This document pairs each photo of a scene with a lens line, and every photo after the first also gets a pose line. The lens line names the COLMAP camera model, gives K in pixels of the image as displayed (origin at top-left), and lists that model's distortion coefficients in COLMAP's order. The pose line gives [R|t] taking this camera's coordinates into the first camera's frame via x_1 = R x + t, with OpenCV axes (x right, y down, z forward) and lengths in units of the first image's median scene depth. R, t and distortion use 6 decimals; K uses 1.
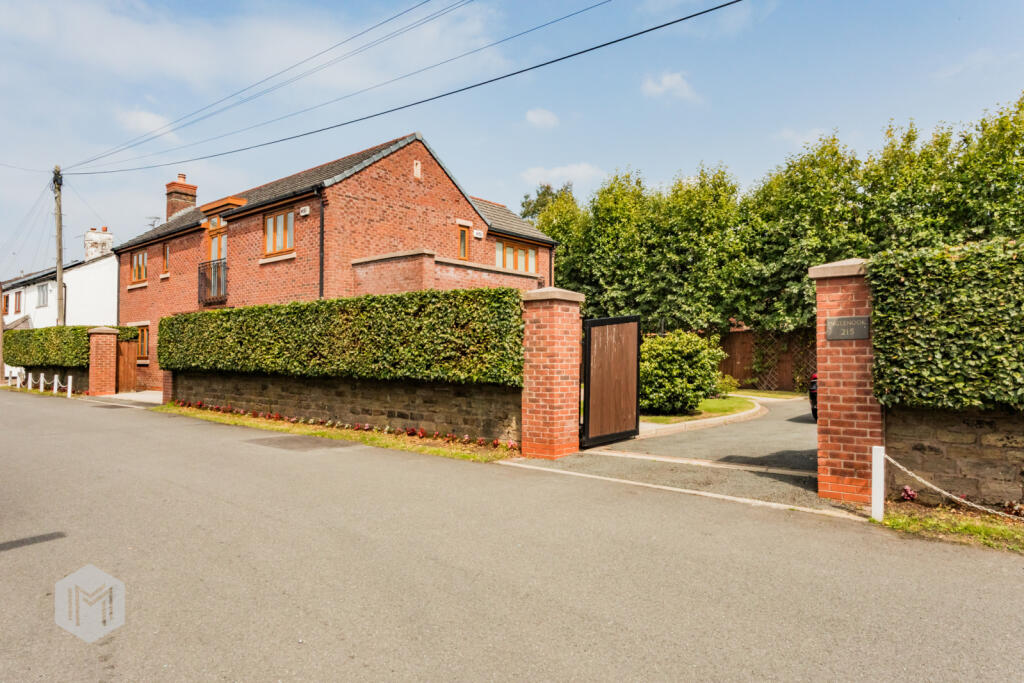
lens RADIAL K [[662.2, 0, 510.7], [0, 662.2, 347.1], [0, 0, 1]] dist [-0.000260, 0.002355]
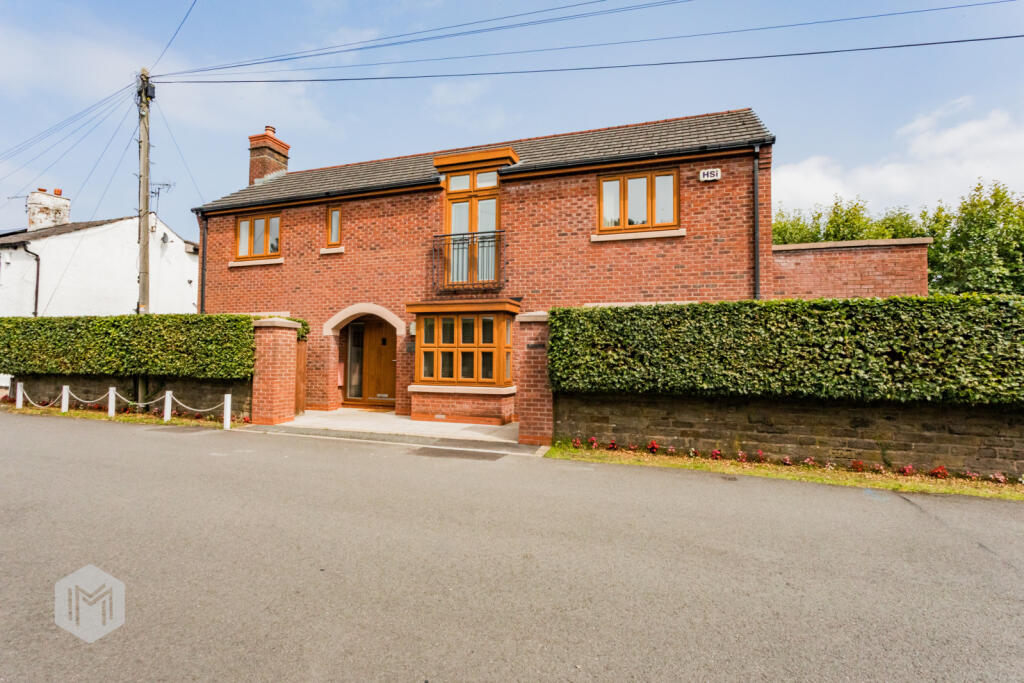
lens RADIAL K [[488.3, 0, 512.4], [0, 488.3, 345.0], [0, 0, 1]] dist [-0.013212, 0.002743]
pose [[0.922610, 0.020429, 0.385193, -0.595275], [-0.017836, 0.999788, -0.010305, -0.003023], [-0.385322, 0.002637, 0.922778, 0.476498]]
